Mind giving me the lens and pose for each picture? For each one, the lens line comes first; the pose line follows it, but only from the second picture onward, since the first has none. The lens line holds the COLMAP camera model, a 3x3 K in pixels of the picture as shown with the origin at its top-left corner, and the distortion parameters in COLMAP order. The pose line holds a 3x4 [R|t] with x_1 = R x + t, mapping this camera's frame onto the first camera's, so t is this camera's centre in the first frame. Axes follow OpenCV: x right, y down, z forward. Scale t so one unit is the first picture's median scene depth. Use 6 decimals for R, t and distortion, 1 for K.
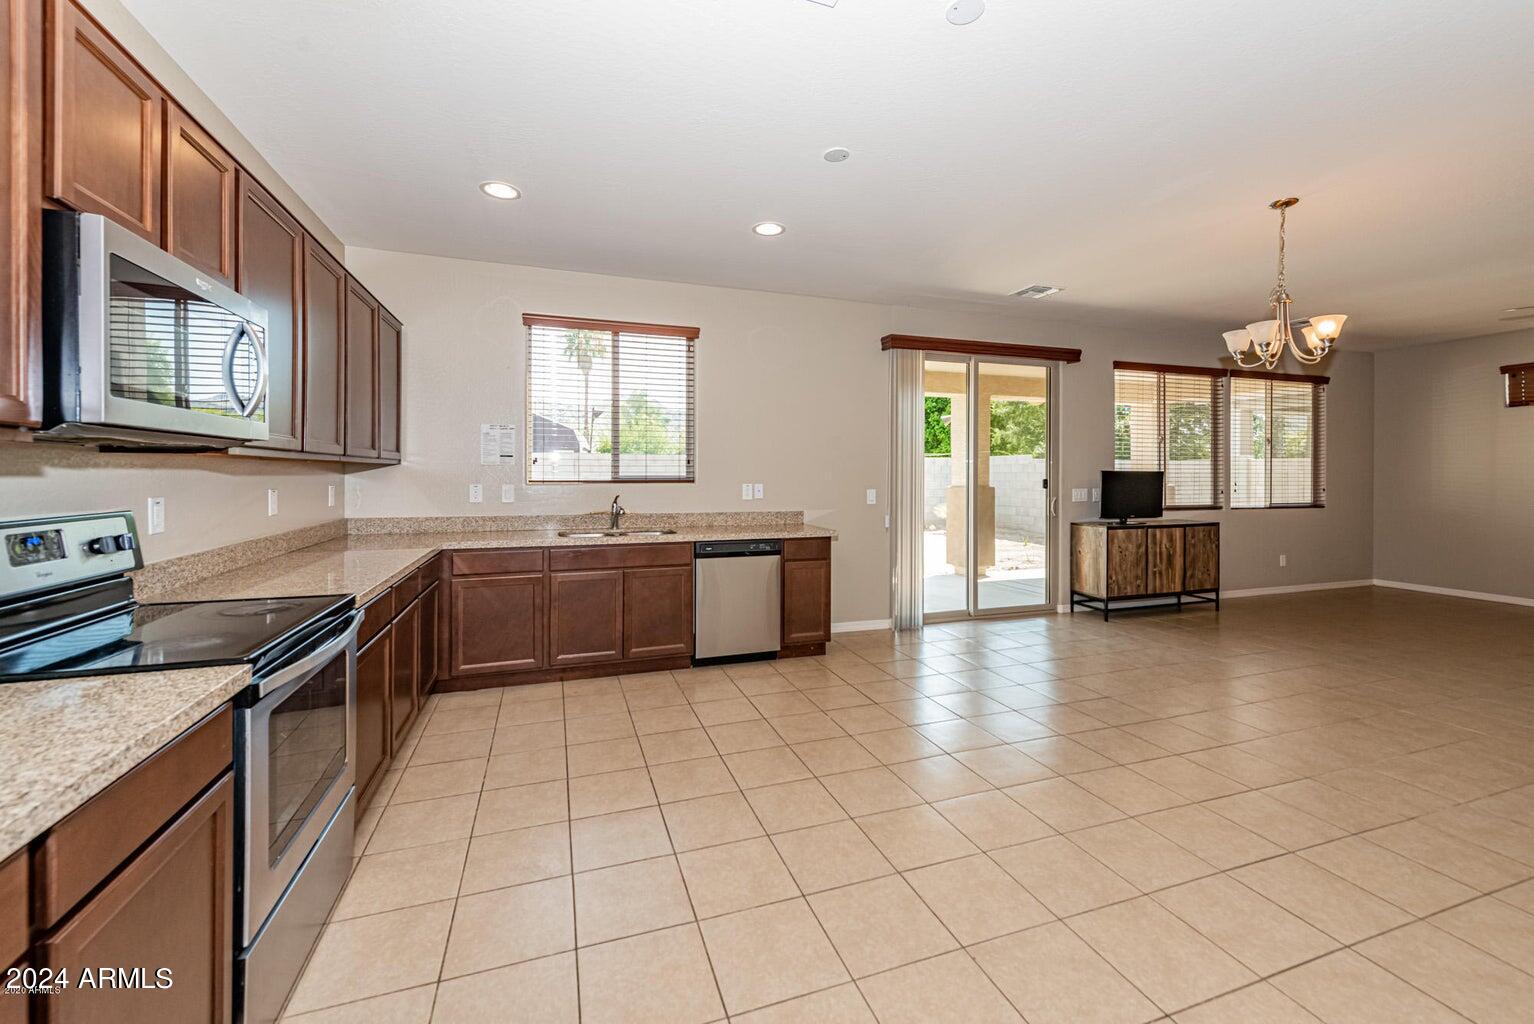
lens RADIAL K [[610.9, 0, 764.8], [0, 610.9, 473.1], [0, 0, 1]] dist [0.000883, 0.000006]
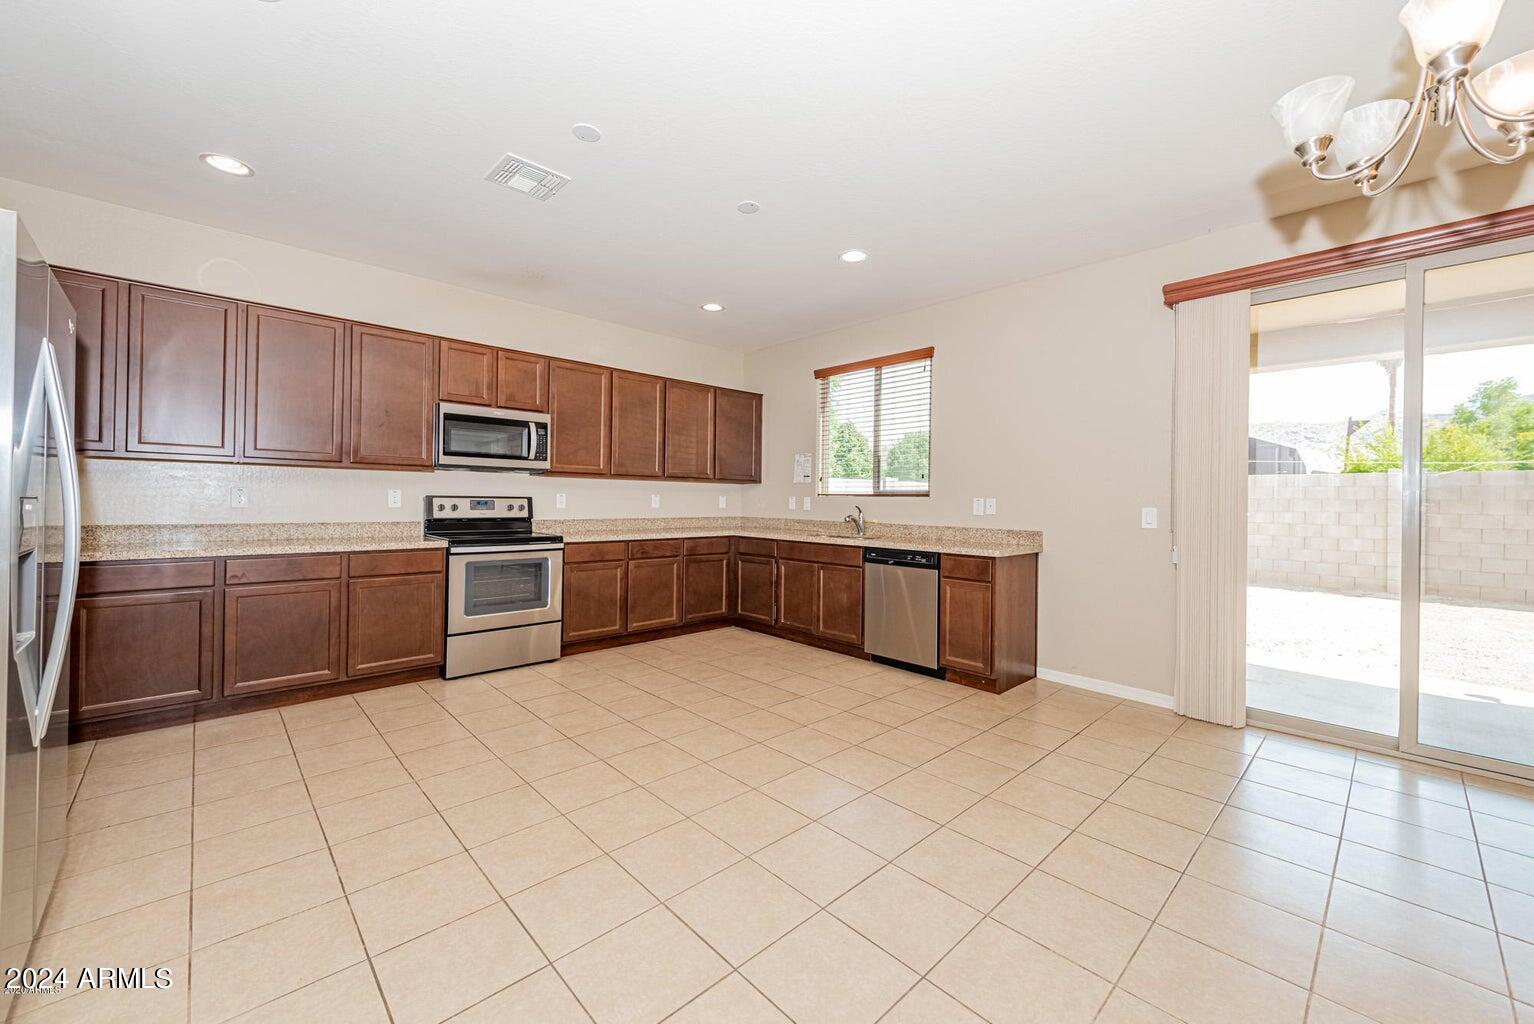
lens RADIAL K [[600.9, 0, 773.5], [0, 600.9, 499.5], [0, 0, 1]] dist [-0.000639, -0.000081]
pose [[0.414717, 0.002062, -0.909948, 0.774414], [-0.010417, 0.999943, -0.002482, 0.028859], [0.909891, 0.010508, 0.414714, 0.372206]]
